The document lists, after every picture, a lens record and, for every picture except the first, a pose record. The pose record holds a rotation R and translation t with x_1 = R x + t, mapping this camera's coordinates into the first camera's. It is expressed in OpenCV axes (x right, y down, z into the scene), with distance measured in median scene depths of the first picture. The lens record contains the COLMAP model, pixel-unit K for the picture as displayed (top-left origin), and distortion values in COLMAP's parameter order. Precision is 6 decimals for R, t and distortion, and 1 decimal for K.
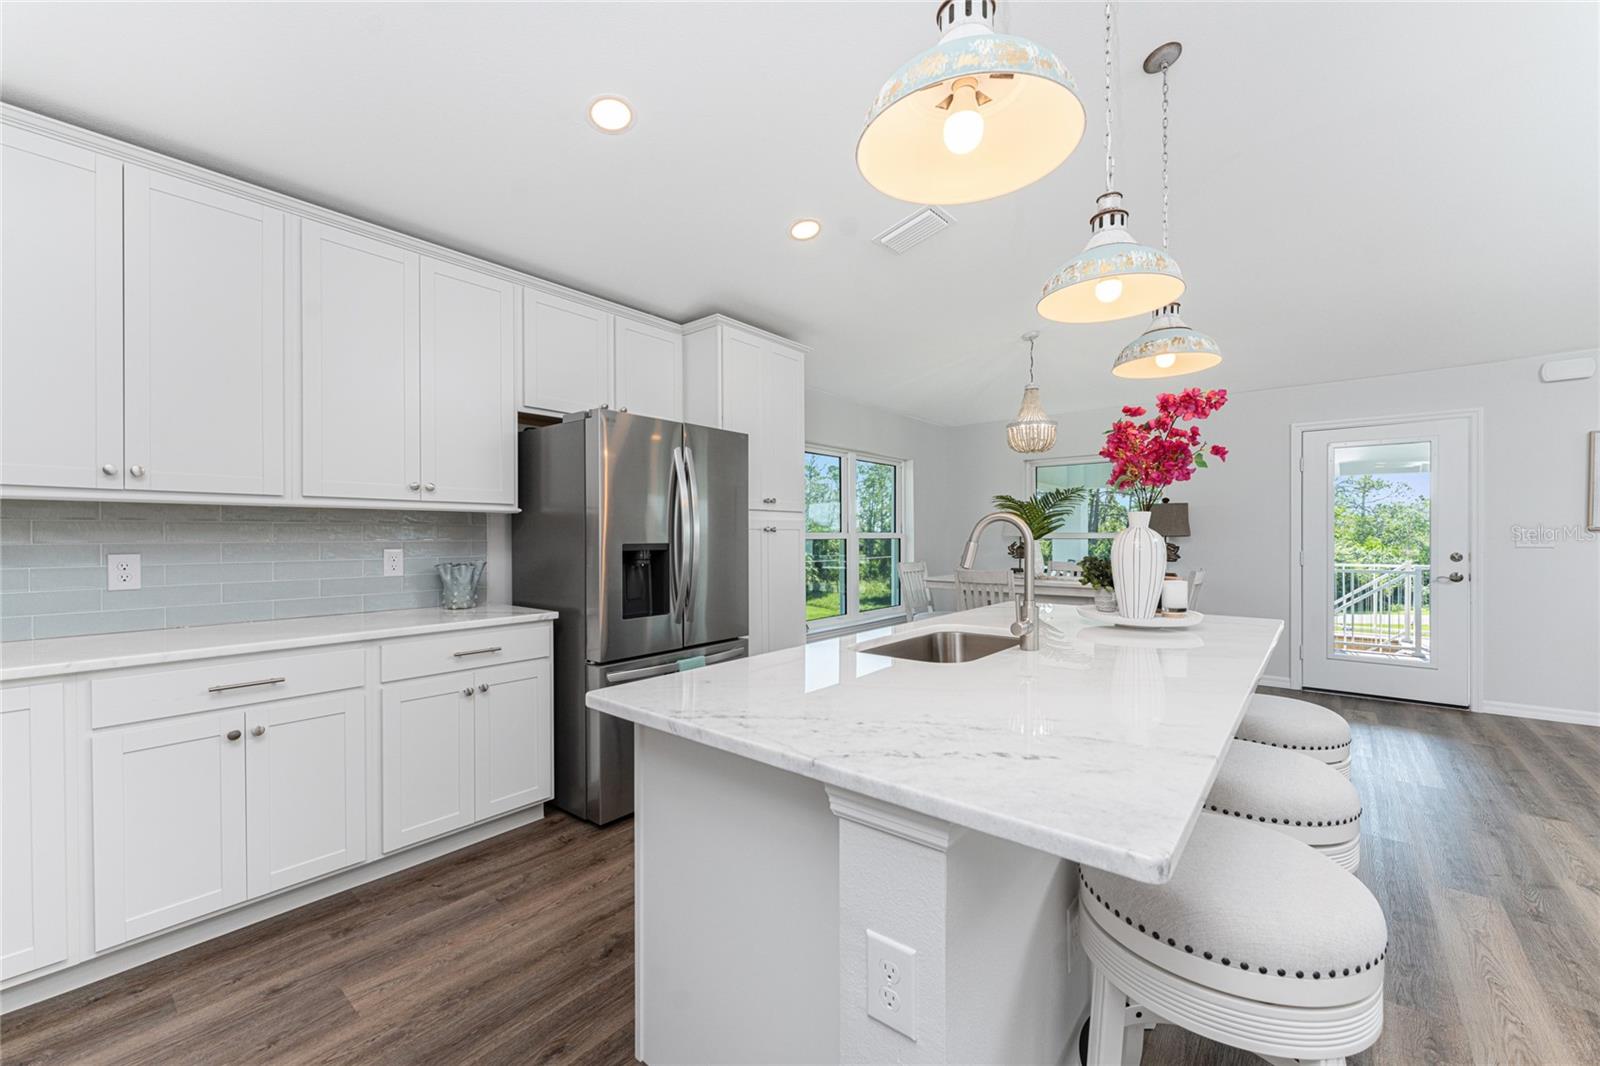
lens RADIAL K [[640.1, 0, 800.0], [0, 640.1, 533.0], [0, 0, 1]] dist [0.000479, -0.000461]
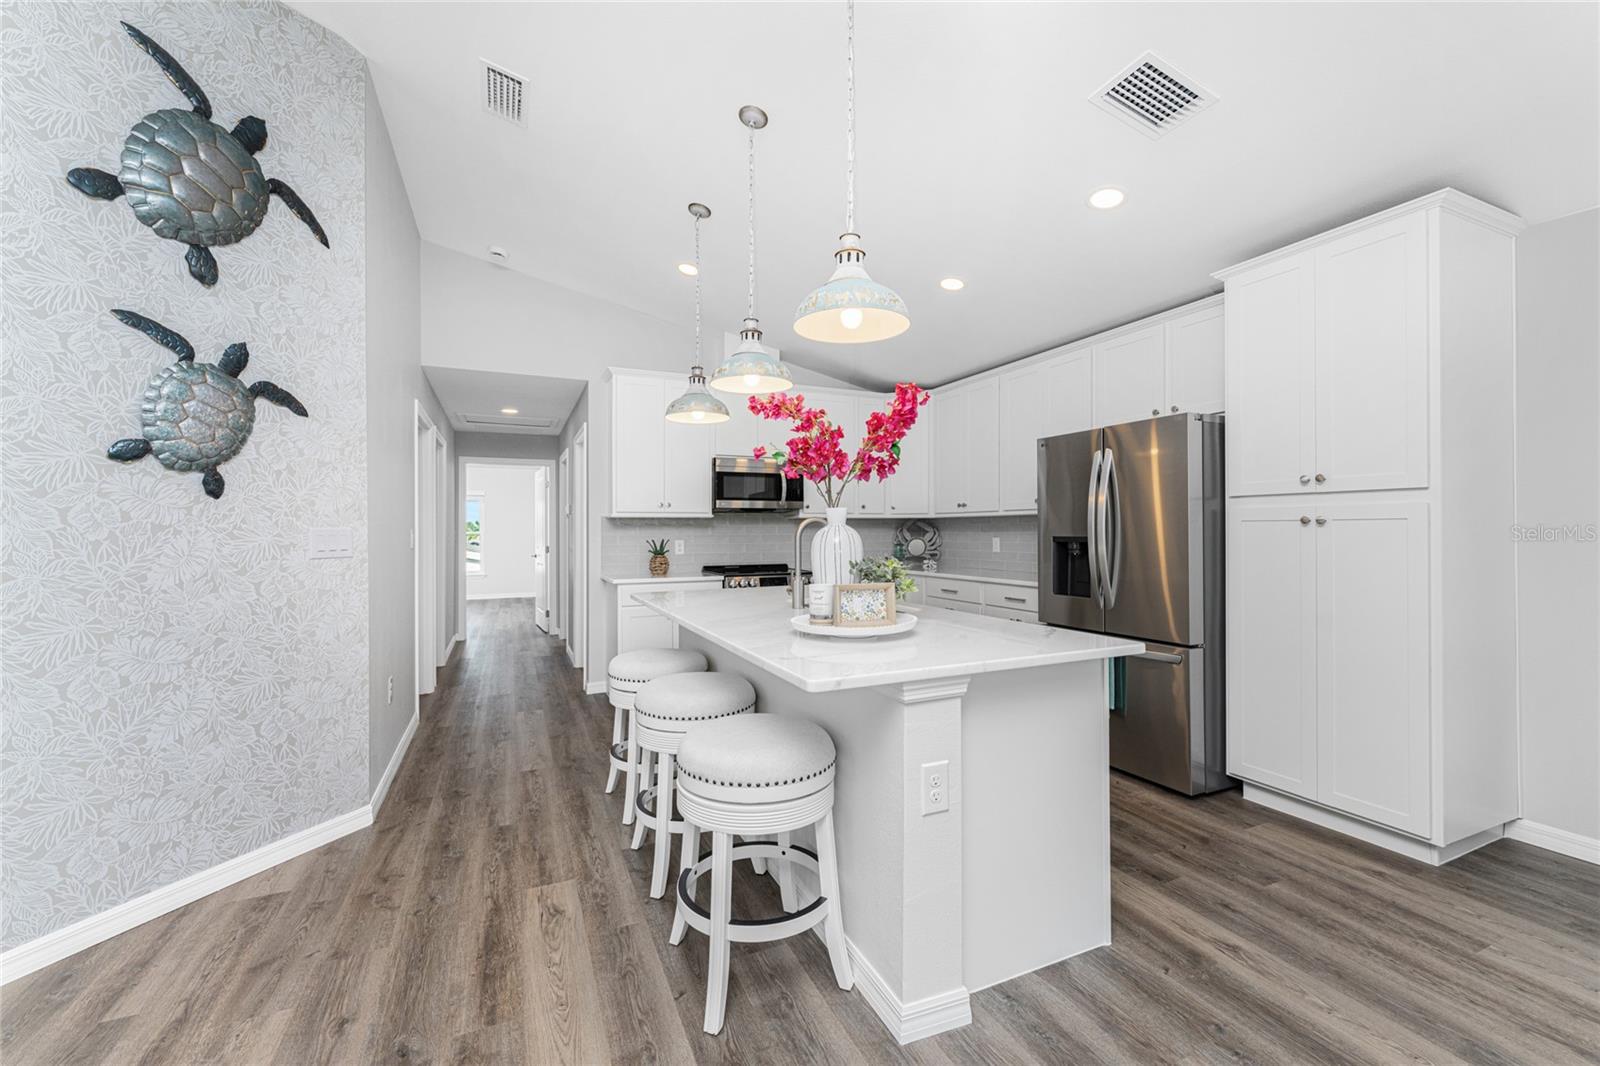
lens RADIAL K [[648.2, 0, 793.8], [0, 648.2, 524.4], [0, 0, 1]] dist [0.000944, -0.000127]
pose [[-0.447873, -0.003892, -0.894089, 1.474951], [0.009085, 0.999919, -0.008904, -0.000212], [0.894051, -0.012111, -0.447801, 1.435924]]
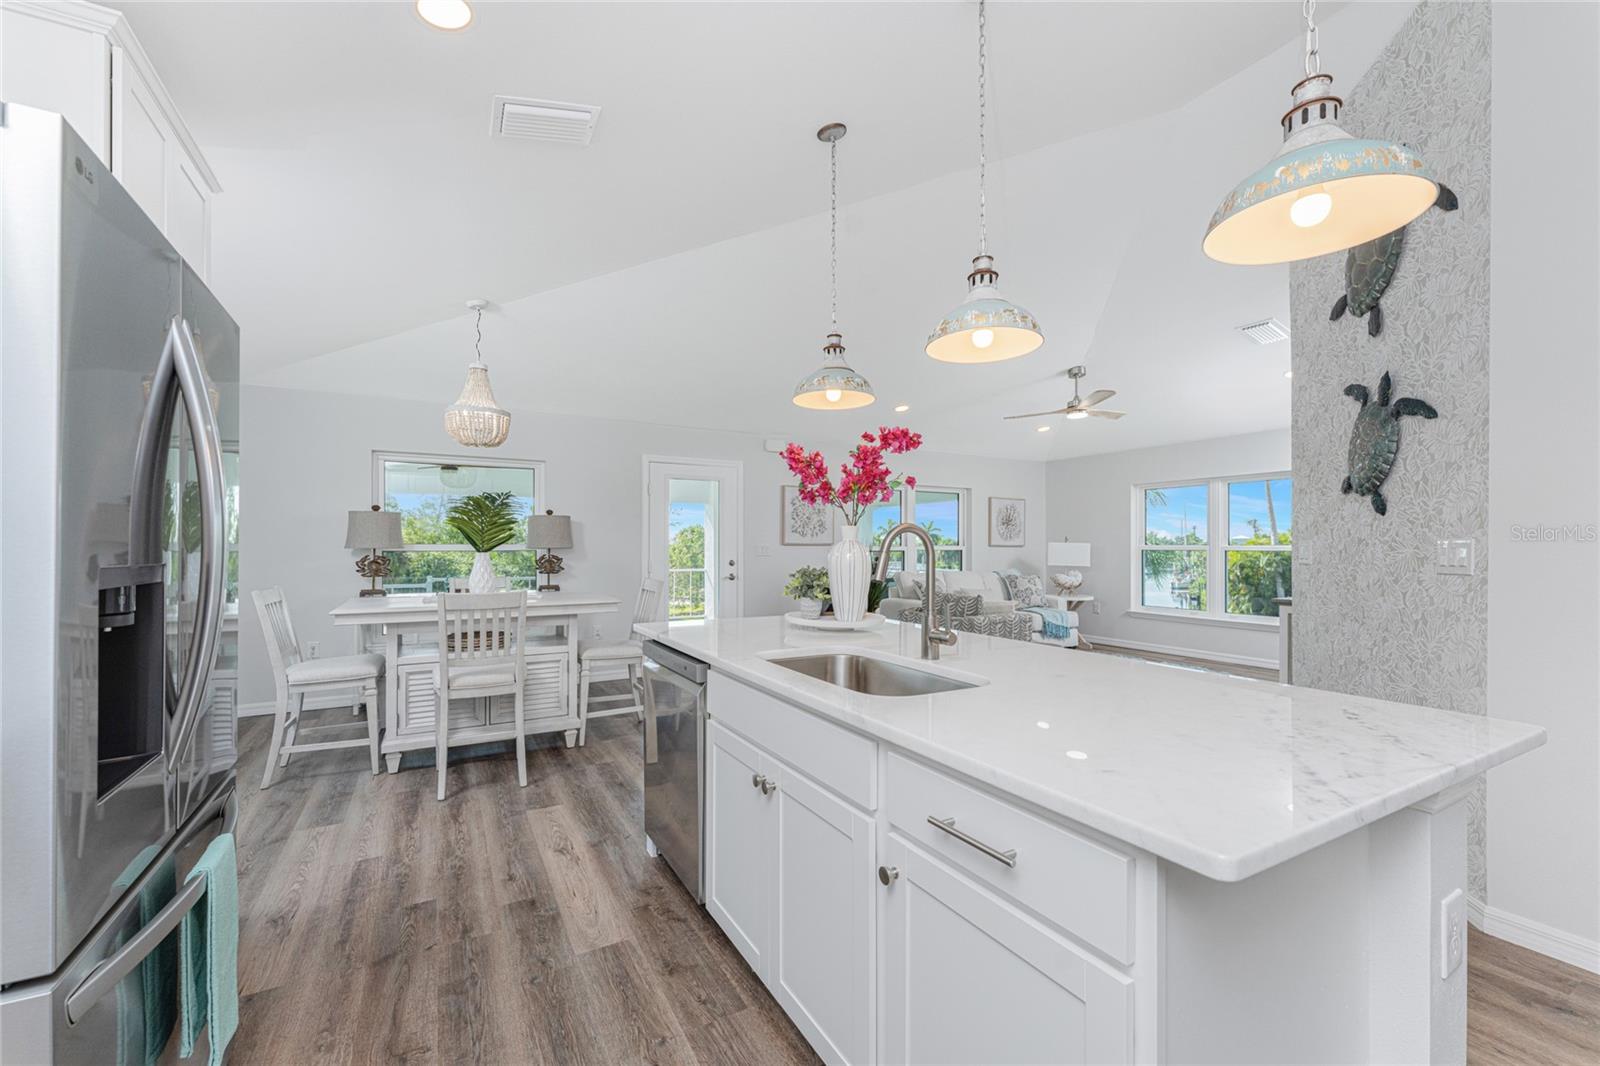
lens RADIAL K [[649.4, 0, 798.9], [0, 649.4, 542.4], [0, 0, 1]] dist [0.001060, -0.000133]
pose [[0.357140, 0.010683, 0.933990, -0.597129], [-0.005276, 0.999942, -0.009421, 0.008065], [-0.934036, -0.001563, 0.357176, 0.707719]]
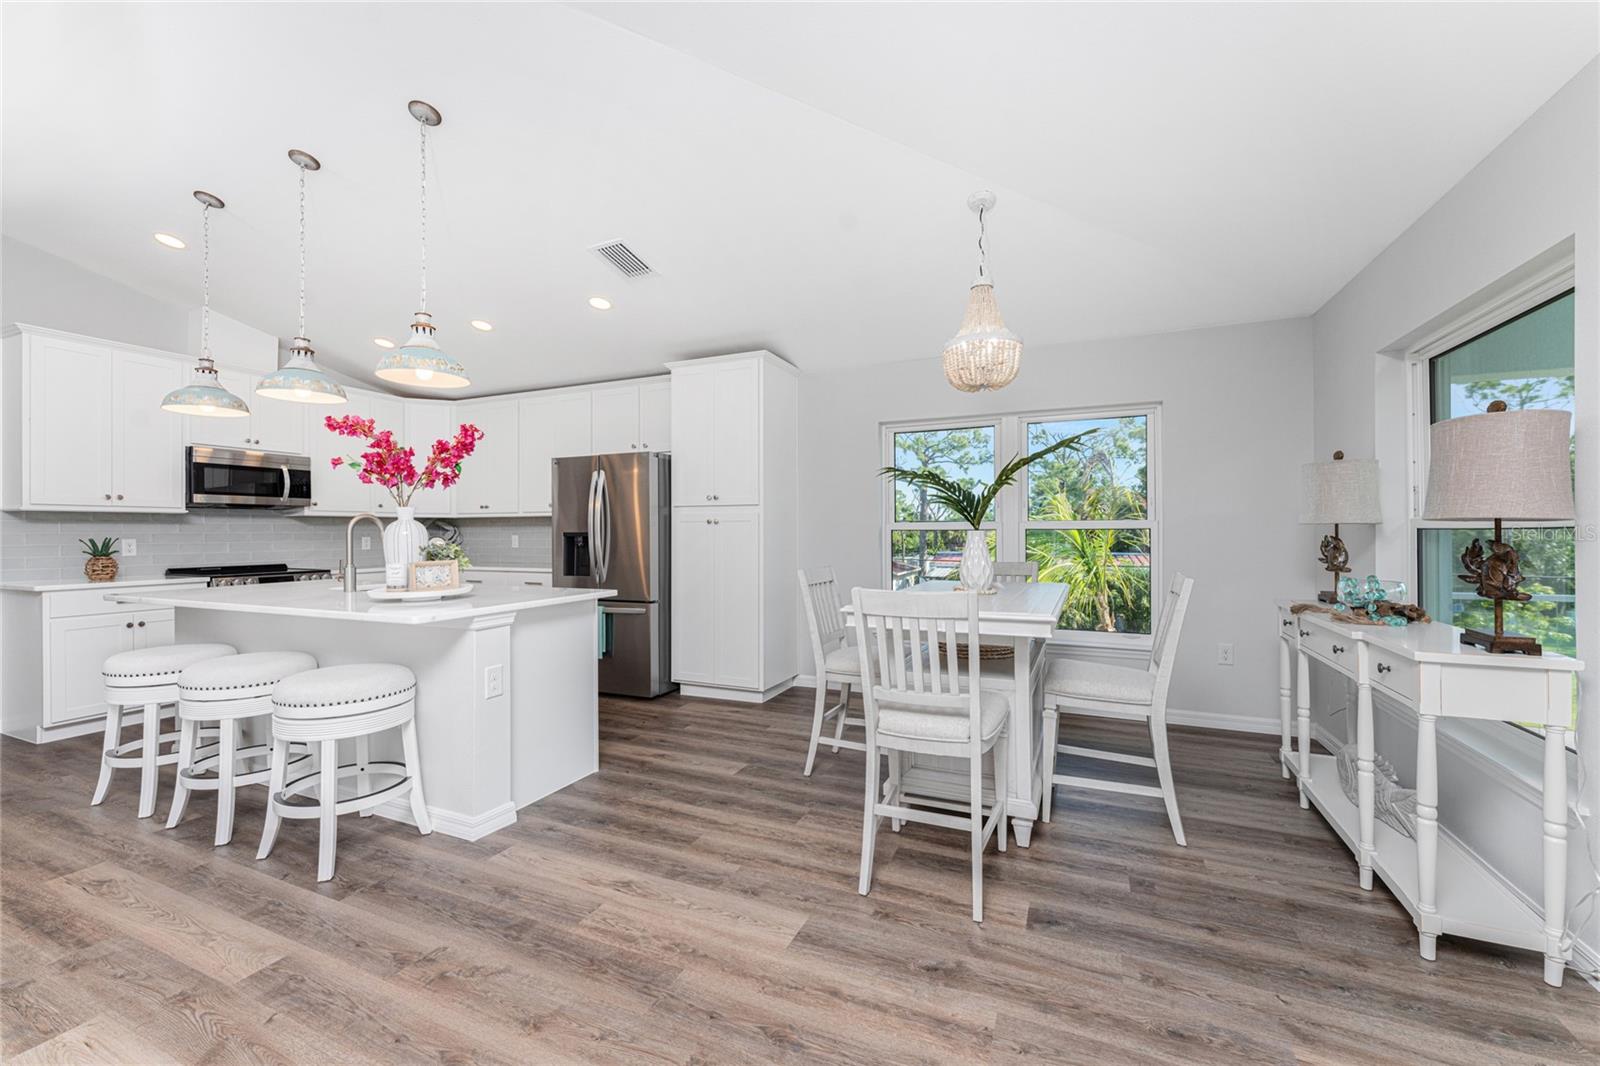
lens RADIAL K [[645.9, 0, 797.9], [0, 645.9, 534.0], [0, 0, 1]] dist [-0.000475, -0.000005]
pose [[0.265189, 0.005512, -0.964181, 2.051125], [0.007407, 0.999943, 0.007754, 0.016964], [0.964168, -0.009198, 0.265133, 1.474199]]
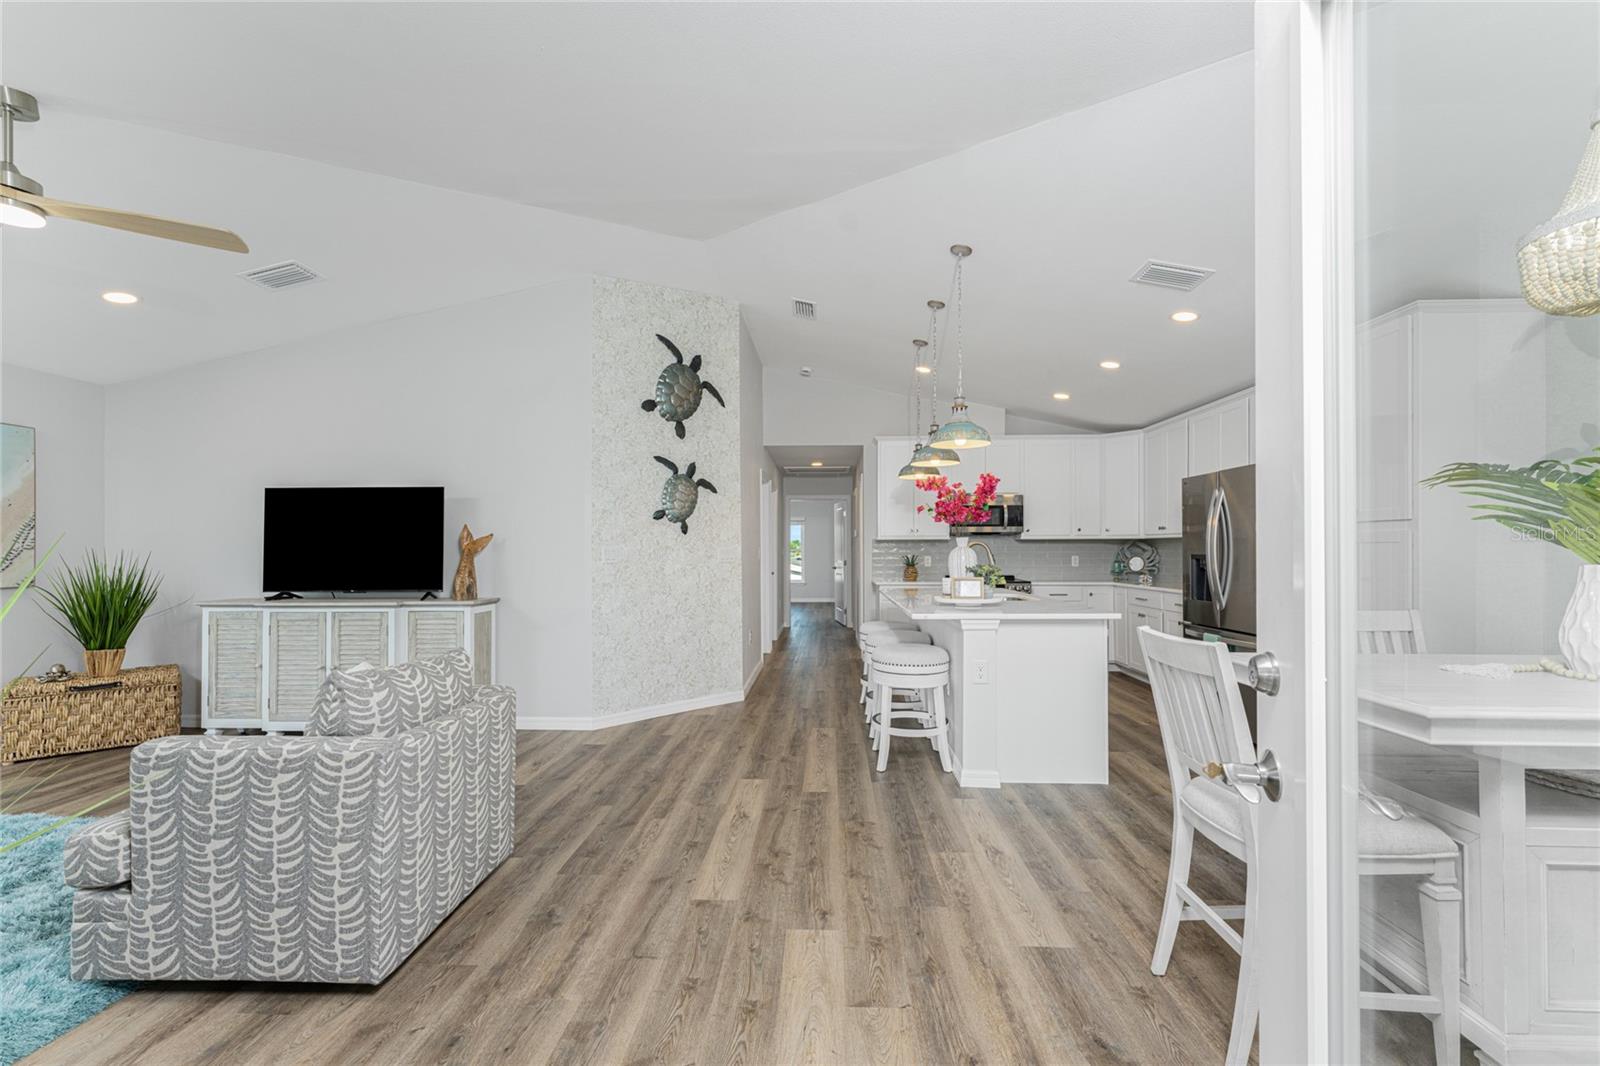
lens RADIAL K [[657.6, 0, 799.5], [0, 657.6, 541.9], [0, 0, 1]] dist [0.001038, 0.000073]
pose [[-0.798035, -0.002216, -0.602608, 2.053120], [0.006640, 0.999900, -0.012470, -0.001299], [0.602575, -0.013953, -0.797940, 2.263804]]
